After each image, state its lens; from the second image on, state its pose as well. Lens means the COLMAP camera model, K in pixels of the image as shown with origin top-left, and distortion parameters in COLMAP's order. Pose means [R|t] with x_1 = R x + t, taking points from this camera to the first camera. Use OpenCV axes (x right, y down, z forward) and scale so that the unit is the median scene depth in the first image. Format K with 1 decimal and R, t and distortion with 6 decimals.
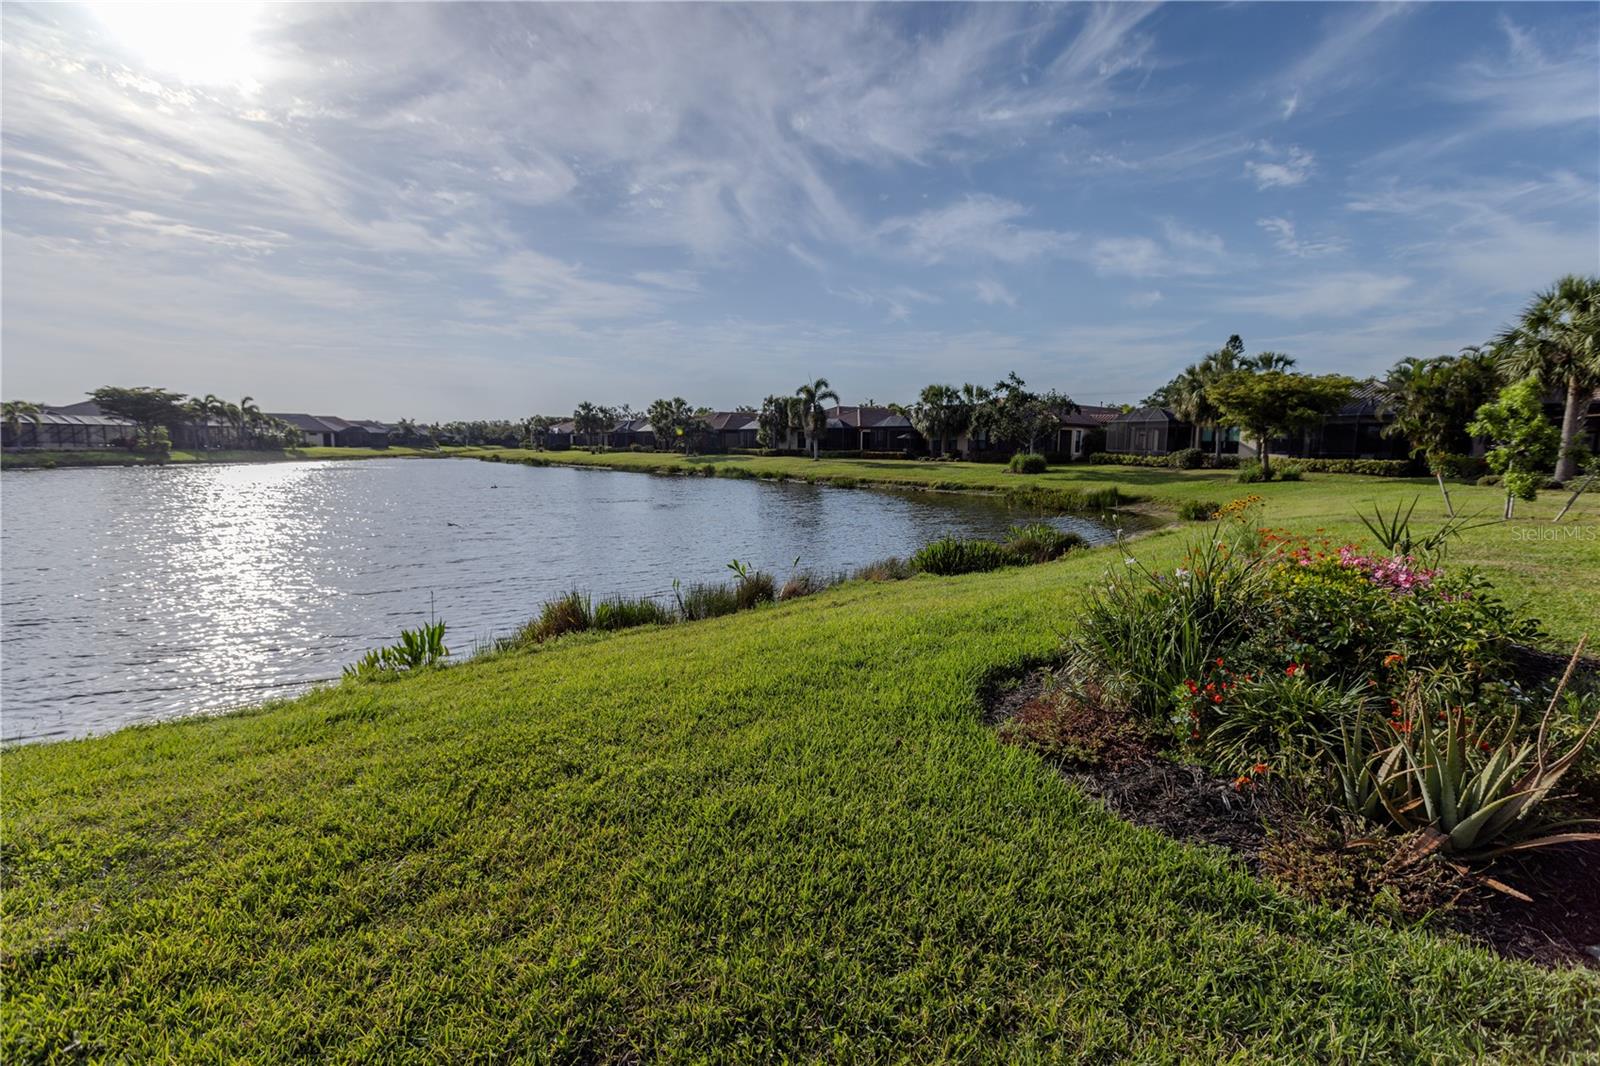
lens RADIAL K [[720.3, 0, 820.1], [0, 720.3, 531.7], [0, 0, 1]] dist [0.002930, 0.000320]
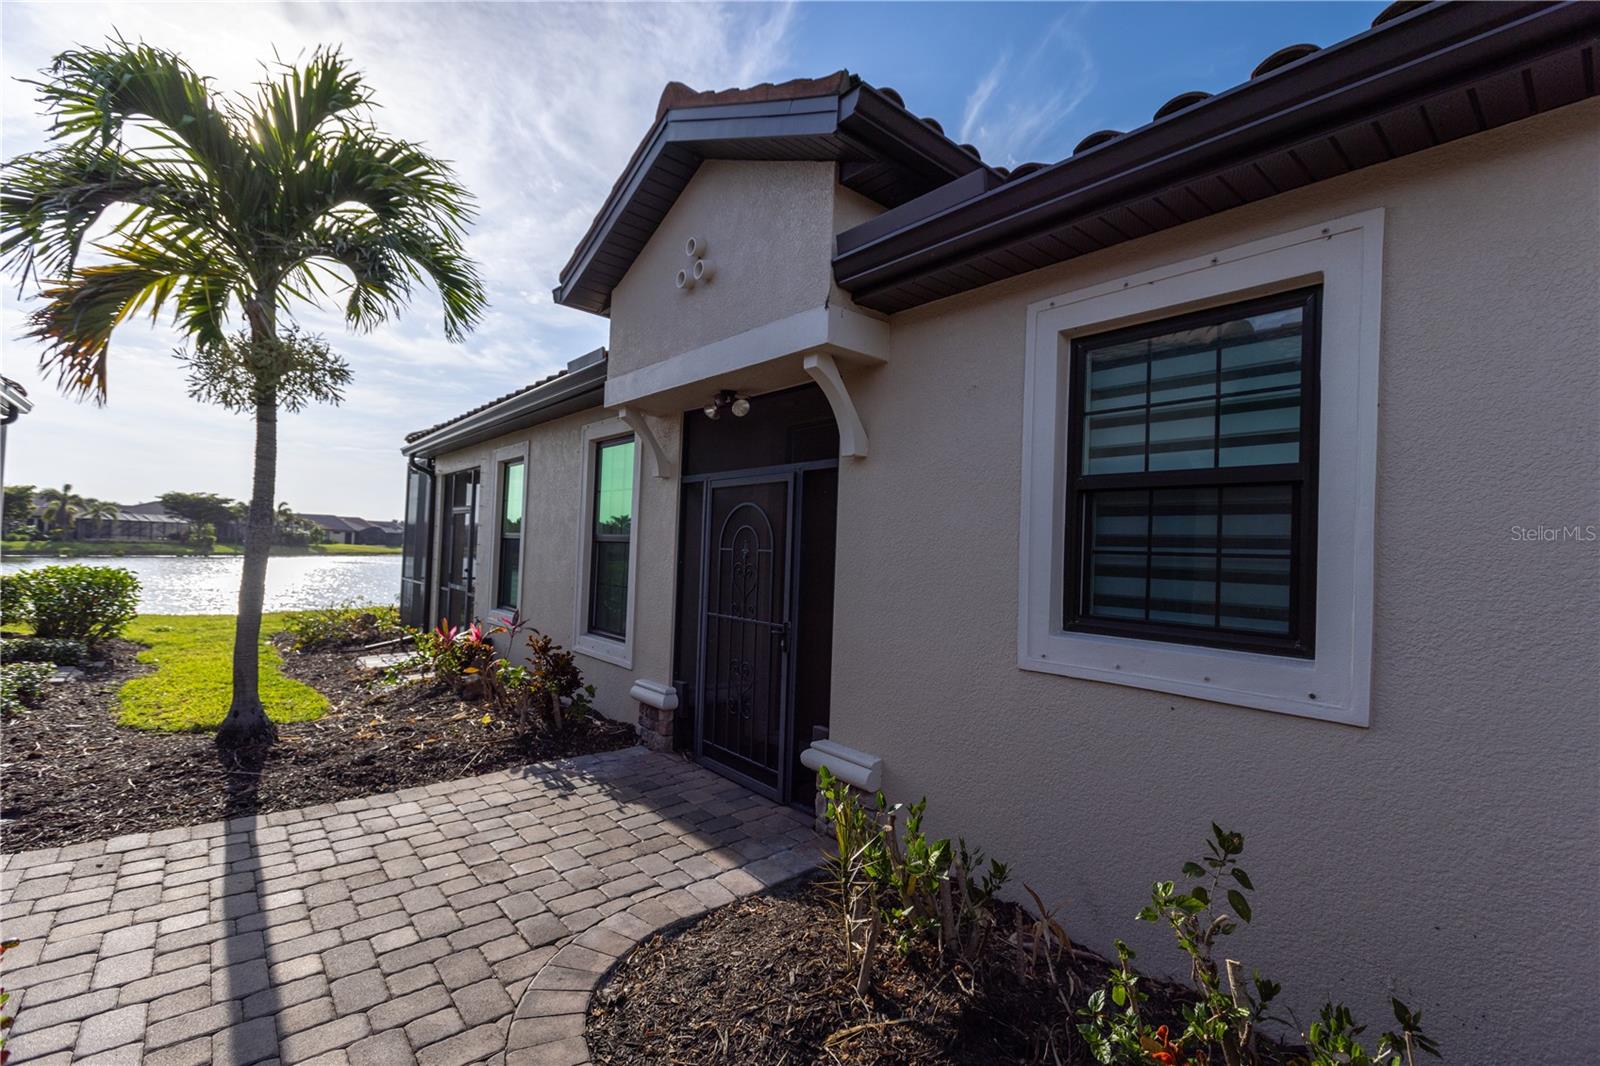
lens RADIAL K [[720.3, 0, 820.1], [0, 720.3, 531.7], [0, 0, 1]] dist [0.002930, 0.000320]
pose [[0.999537, 0.023313, -0.019554, 0.112028], [-0.025982, 0.988396, -0.149663, 0.017773], [0.015838, 0.150101, 0.988544, -0.151597]]
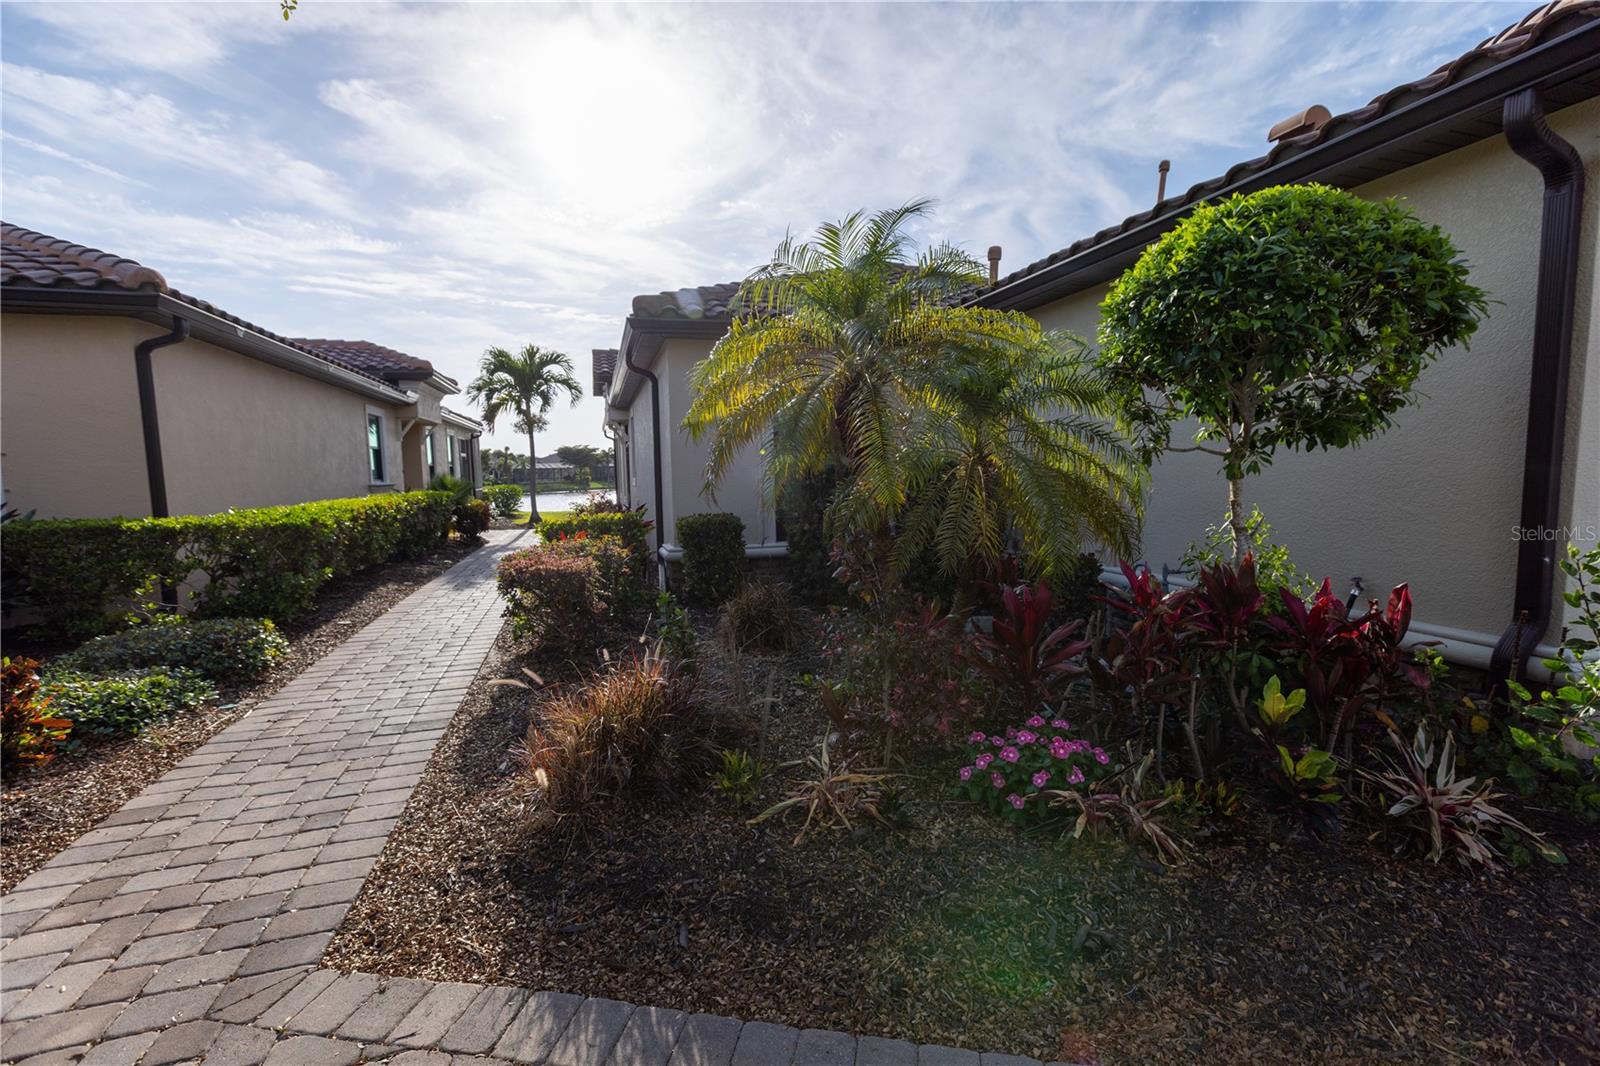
lens RADIAL K [[720.3, 0, 820.1], [0, 720.3, 531.7], [0, 0, 1]] dist [0.002930, 0.000320]
pose [[0.911444, -0.003235, -0.411412, 0.227970], [-0.007645, 0.999663, -0.024797, 0.034461], [0.411353, 0.025746, 0.911112, -0.252350]]
